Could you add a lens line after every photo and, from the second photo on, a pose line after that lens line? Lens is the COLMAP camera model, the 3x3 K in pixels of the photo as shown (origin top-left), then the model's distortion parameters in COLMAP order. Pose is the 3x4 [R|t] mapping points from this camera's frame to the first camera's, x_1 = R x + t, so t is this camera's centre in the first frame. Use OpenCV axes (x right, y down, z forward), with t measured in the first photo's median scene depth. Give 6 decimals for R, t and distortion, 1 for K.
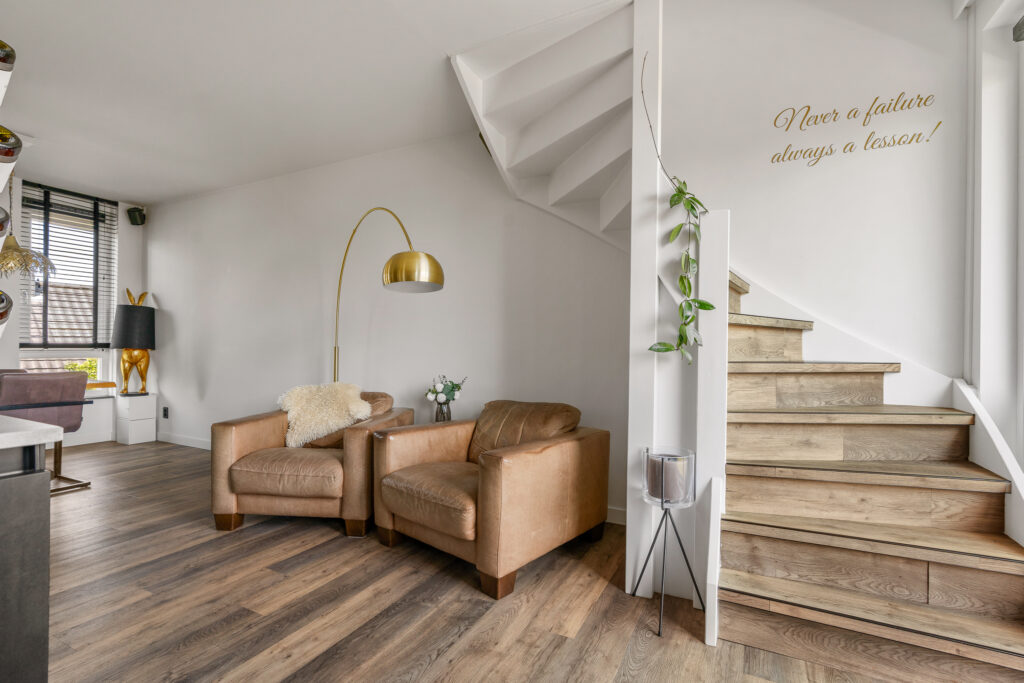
lens RADIAL K [[466.9, 0, 510.3], [0, 466.9, 346.3], [0, 0, 1]] dist [-0.005724, 0.000821]
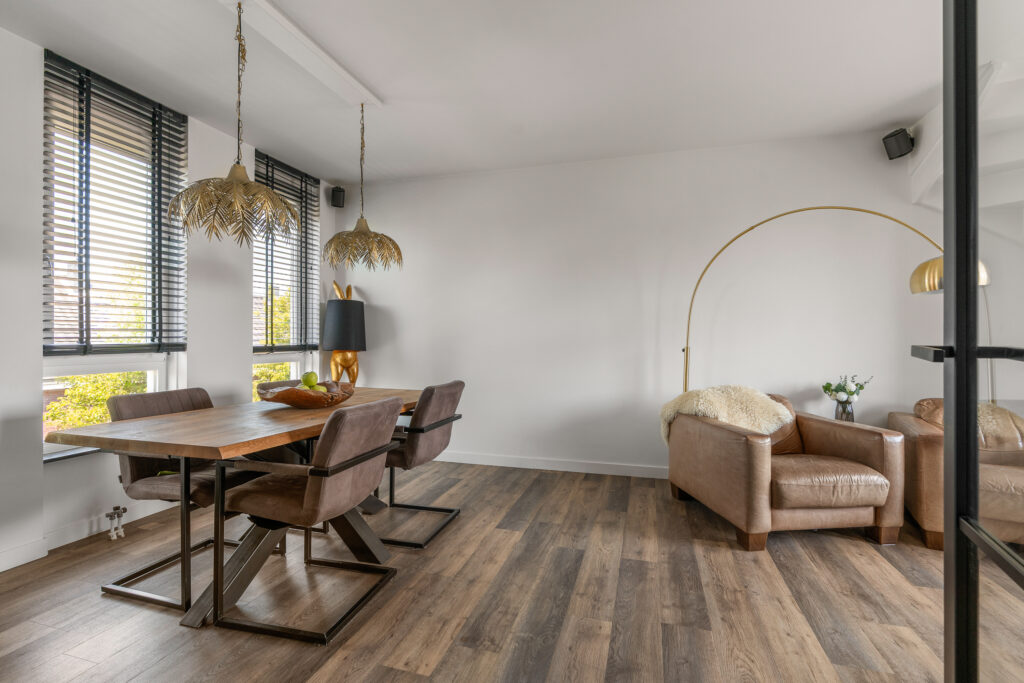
lens RADIAL K [[466.9, 0, 513.9], [0, 466.9, 338.4], [0, 0, 1]] dist [-0.005724, 0.000821]
pose [[0.986834, -0.014578, 0.161078, -1.226078], [0.013658, 0.999883, 0.006822, -0.035092], [-0.161158, -0.004532, 0.986918, 0.172342]]
